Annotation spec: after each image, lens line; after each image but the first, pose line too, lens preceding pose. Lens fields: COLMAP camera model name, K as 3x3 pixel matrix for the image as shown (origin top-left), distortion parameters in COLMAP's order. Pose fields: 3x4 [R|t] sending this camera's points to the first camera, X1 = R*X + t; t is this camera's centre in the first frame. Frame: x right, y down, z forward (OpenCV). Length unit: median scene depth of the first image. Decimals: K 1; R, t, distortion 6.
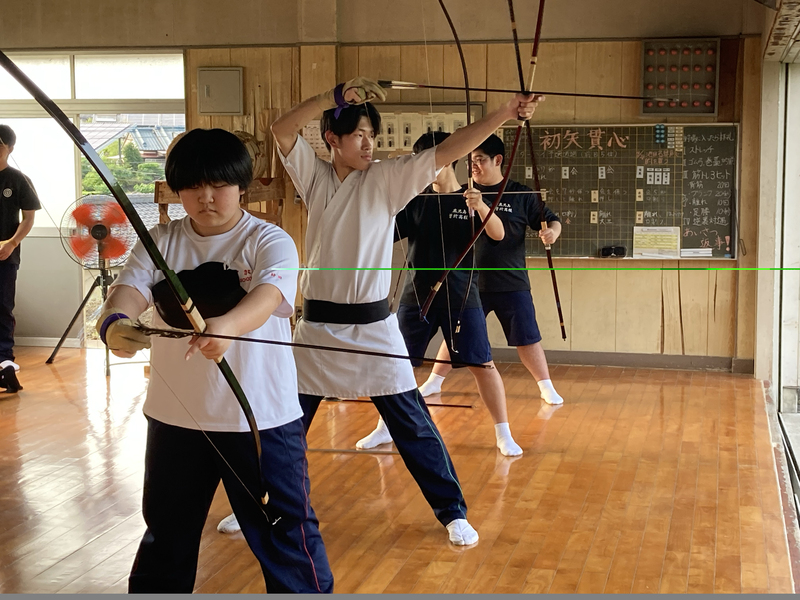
lens RADIAL K [[1310.4, 0, 414.0], [0, 1310.4, 282.9], [0, 0, 1]] dist [0.233957, -0.895877]
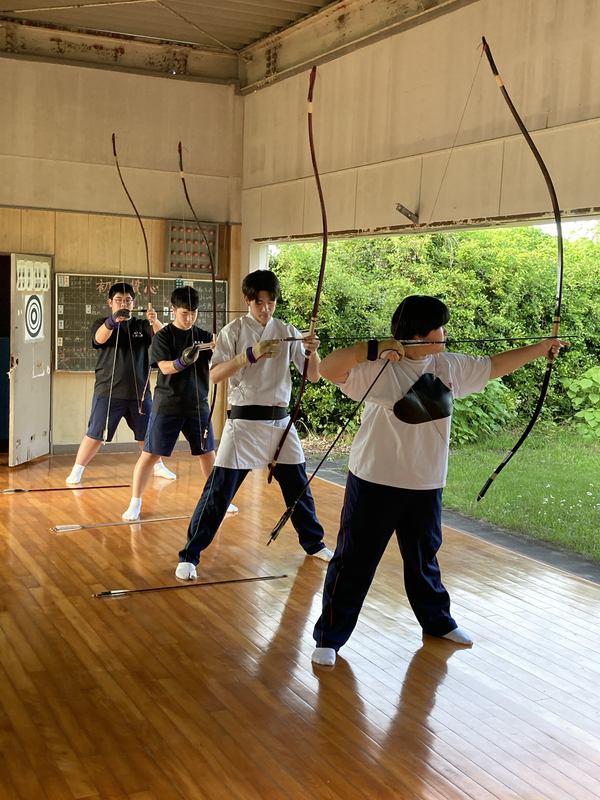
lens RADIAL K [[999.1, 0, 303.4], [0, 999.1, 395.2], [0, 0, 1]] dist [0.167169, -0.564510]
pose [[0.773158, -0.033570, 0.633324, -0.415113], [0.026938, 0.999435, 0.020091, -0.010424], [-0.633641, 0.001527, 0.773626, 0.057145]]
